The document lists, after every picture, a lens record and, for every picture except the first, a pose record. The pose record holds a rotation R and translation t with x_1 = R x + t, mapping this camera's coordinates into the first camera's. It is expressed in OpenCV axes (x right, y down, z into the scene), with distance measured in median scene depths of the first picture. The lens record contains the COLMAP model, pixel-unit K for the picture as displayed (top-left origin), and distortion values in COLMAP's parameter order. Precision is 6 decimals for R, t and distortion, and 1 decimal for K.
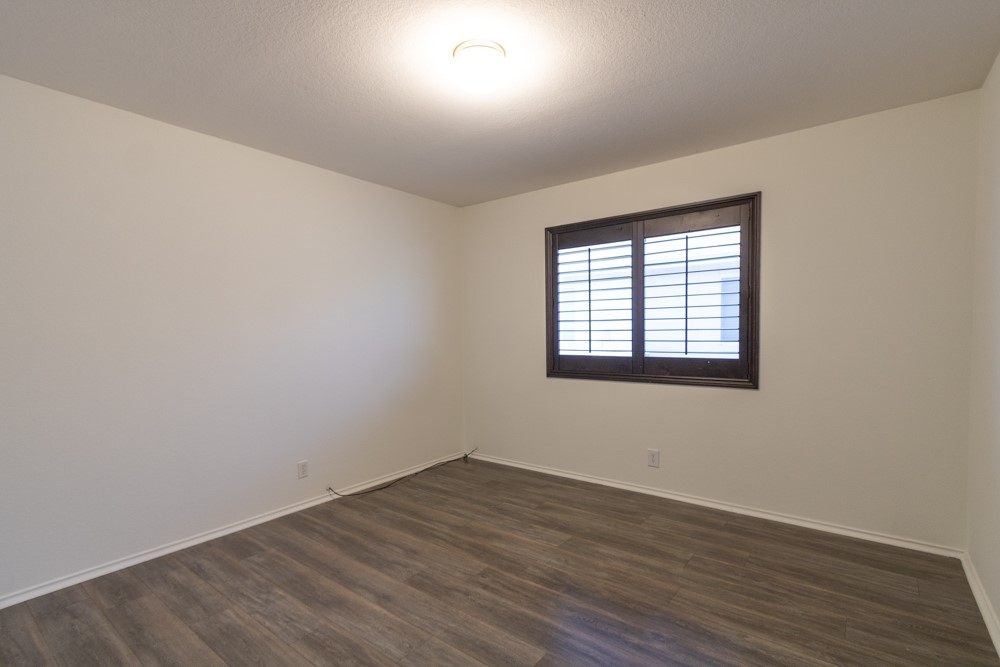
lens RADIAL K [[473.1, 0, 498.9], [0, 473.1, 332.6], [0, 0, 1]] dist [0.004309, 0.000478]
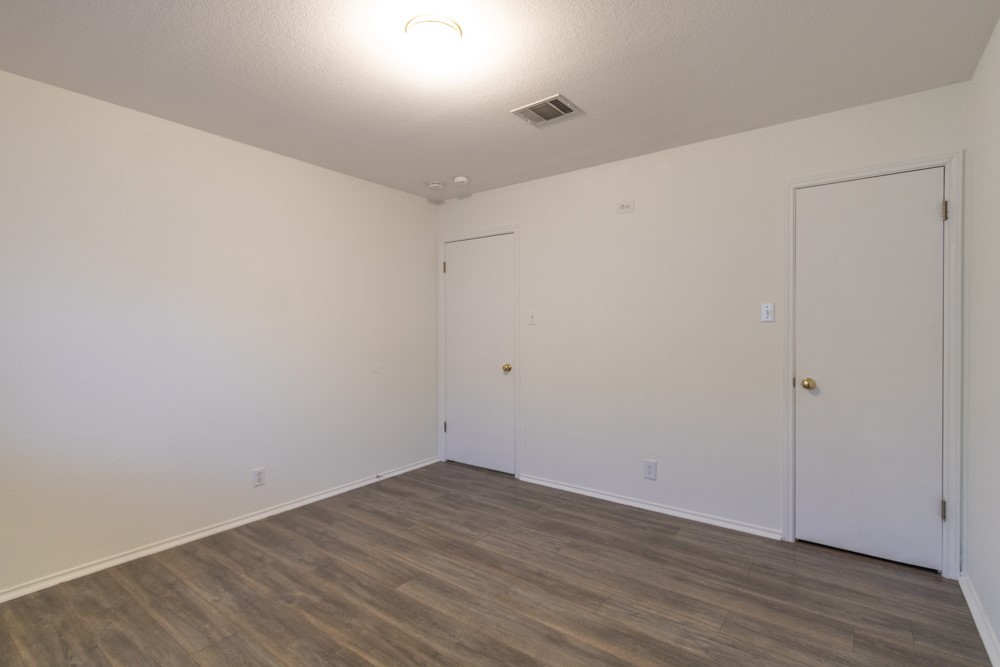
lens RADIAL K [[473.1, 0, 497.4], [0, 473.1, 334.1], [0, 0, 1]] dist [0.004309, 0.000478]
pose [[-0.999826, 0.015530, -0.010293, -0.145866], [0.015301, 0.999642, 0.021944, -0.011800], [0.010630, 0.021783, -0.999706, 1.970089]]
